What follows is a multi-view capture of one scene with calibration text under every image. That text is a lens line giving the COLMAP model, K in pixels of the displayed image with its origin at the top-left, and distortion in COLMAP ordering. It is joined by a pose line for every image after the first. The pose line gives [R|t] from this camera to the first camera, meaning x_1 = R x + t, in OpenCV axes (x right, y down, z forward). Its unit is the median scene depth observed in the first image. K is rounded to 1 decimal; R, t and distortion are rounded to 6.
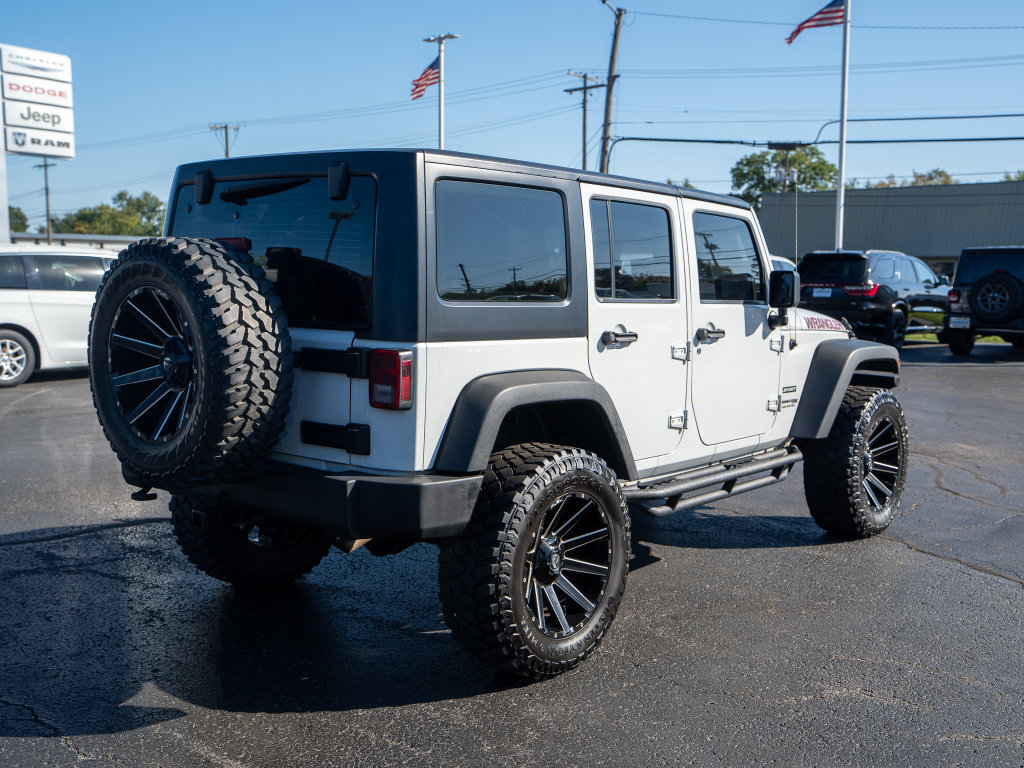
lens RADIAL K [[1107.9, 0, 513.4], [0, 1107.9, 382.6], [0, 0, 1]] dist [0.065992, 0.000000]
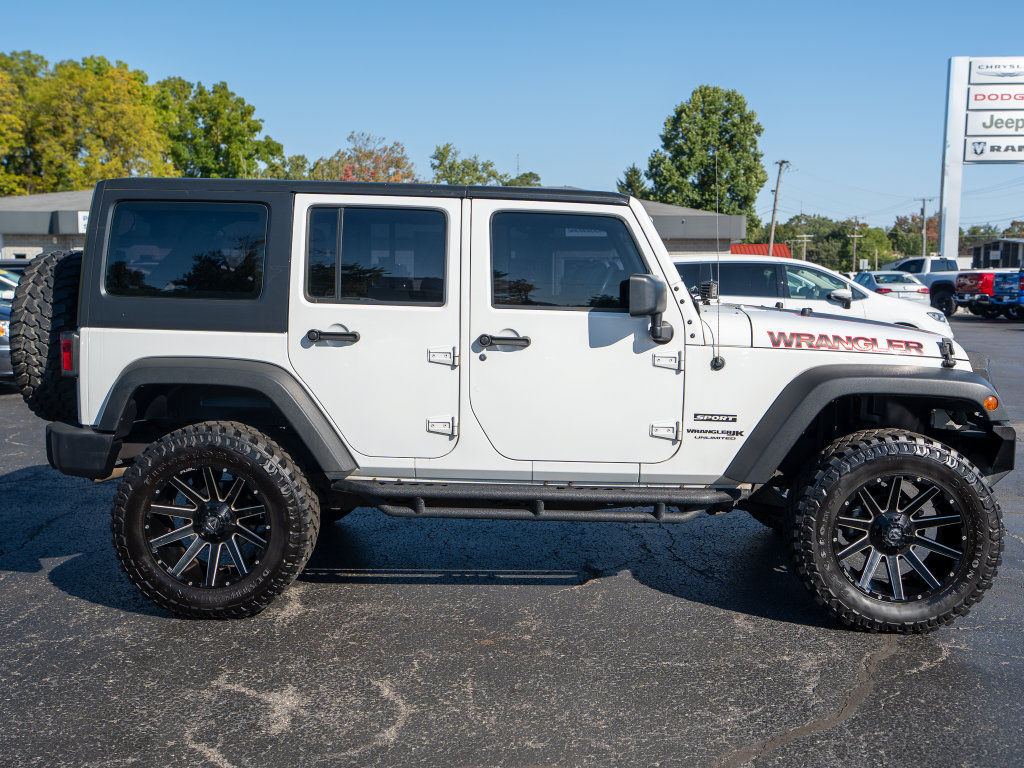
lens RADIAL K [[1107.9, 0, 512.6], [0, 1107.9, 379.7], [0, 0, 1]] dist [0.065992, 0.000000]
pose [[0.600643, 0.072015, -0.796267, 0.808652], [-0.079175, 0.996397, 0.030392, -0.034669], [0.795587, 0.044790, 0.604181, 0.379729]]
